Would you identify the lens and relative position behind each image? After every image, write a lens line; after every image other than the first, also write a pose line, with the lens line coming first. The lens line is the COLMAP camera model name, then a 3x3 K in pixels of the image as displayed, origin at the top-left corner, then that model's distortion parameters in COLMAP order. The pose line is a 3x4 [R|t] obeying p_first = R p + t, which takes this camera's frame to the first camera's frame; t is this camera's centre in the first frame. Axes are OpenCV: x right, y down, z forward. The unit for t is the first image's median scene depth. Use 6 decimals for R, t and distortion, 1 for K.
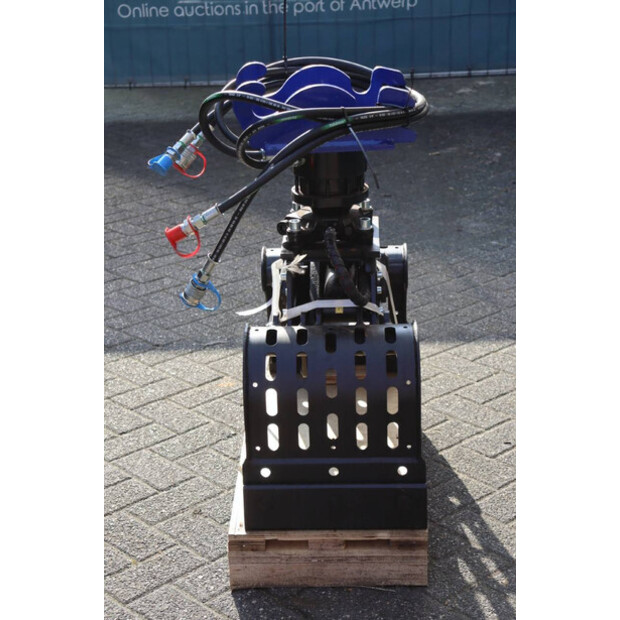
lens RADIAL K [[1299.1, 0, 309.0], [0, 1299.1, 318.1], [0, 0, 1]] dist [0.327509, -0.015321]
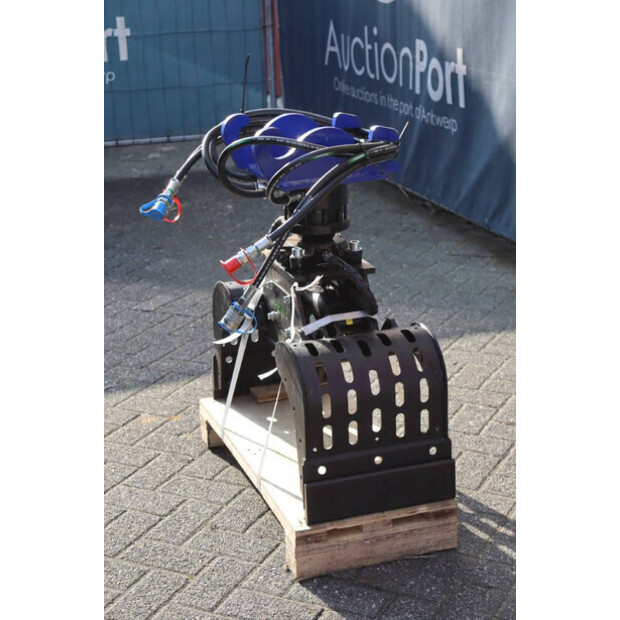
lens RADIAL K [[1225.3, 0, 310.0], [0, 1225.3, 310.0], [0, 0, 1]] dist [0.279030, -0.119767]
pose [[0.929836, -0.102985, 0.353268, -0.399420], [0.122708, 0.991866, -0.033830, 0.016198], [-0.346911, 0.074805, 0.934910, 0.004391]]
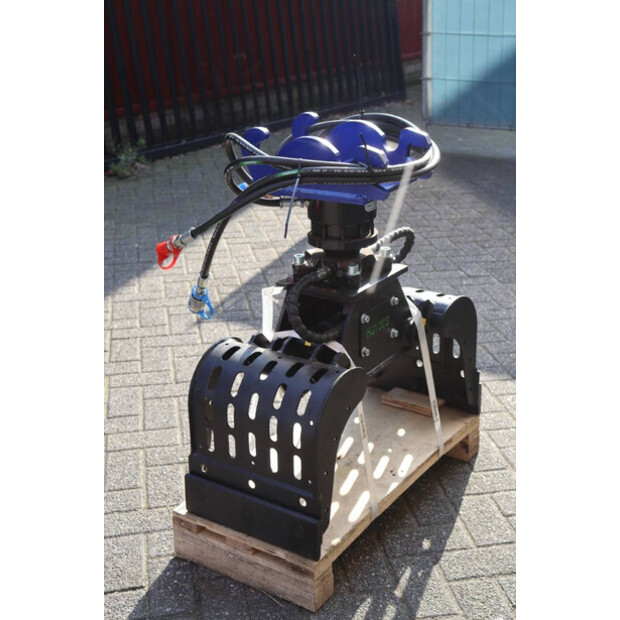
lens RADIAL K [[955.0, 0, 310.0], [0, 955.0, 310.0], [0, 0, 1]] dist [0.099500, 0.062599]
pose [[0.845321, 0.198135, -0.496160, 0.429395], [-0.191801, 0.979325, 0.064305, -0.087590], [0.498643, 0.040805, 0.865847, 0.313093]]
